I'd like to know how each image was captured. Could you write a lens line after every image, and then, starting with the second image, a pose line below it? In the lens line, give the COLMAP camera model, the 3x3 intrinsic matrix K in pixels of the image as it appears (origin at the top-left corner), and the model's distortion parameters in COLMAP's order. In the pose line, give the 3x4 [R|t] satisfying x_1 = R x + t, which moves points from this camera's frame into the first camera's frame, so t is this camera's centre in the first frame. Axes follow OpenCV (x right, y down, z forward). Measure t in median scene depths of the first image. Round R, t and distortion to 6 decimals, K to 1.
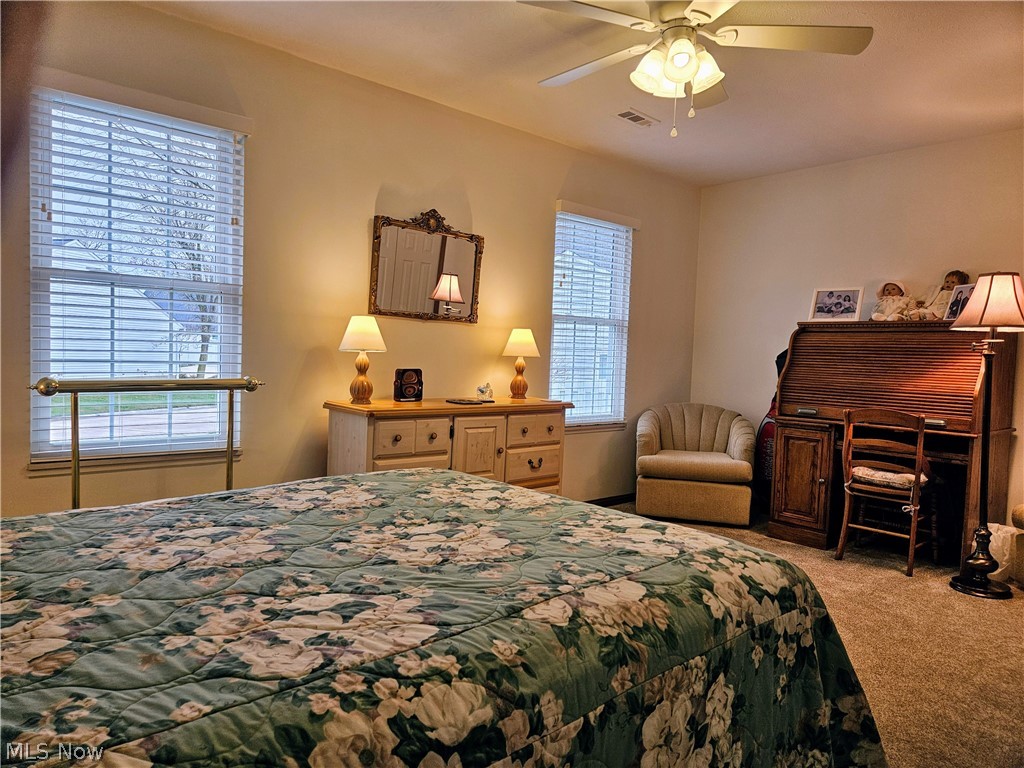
lens RADIAL K [[687.5, 0, 503.9], [0, 687.5, 386.8], [0, 0, 1]] dist [0.066669, -0.050074]
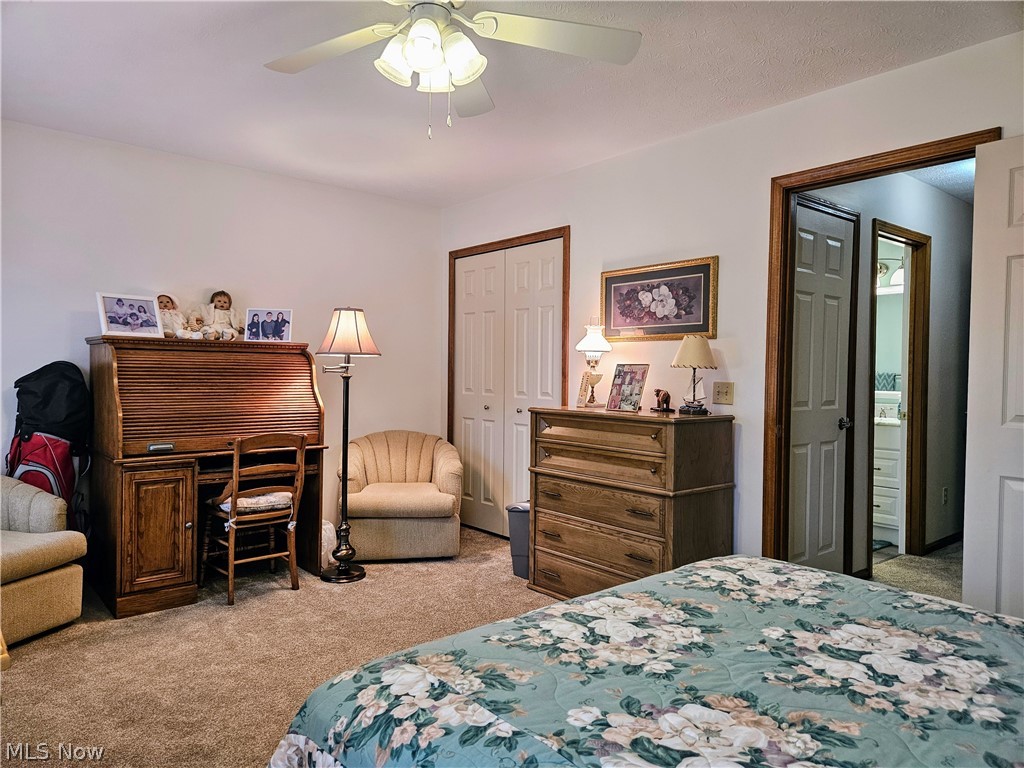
lens RADIAL K [[687.5, 0, 503.1], [0, 687.5, 382.2], [0, 0, 1]] dist [0.066669, -0.050074]
pose [[0.025541, -0.049469, 0.998449, -0.392983], [0.036226, 0.998165, 0.048528, -0.070369], [-0.999017, 0.034930, 0.027286, 0.599924]]
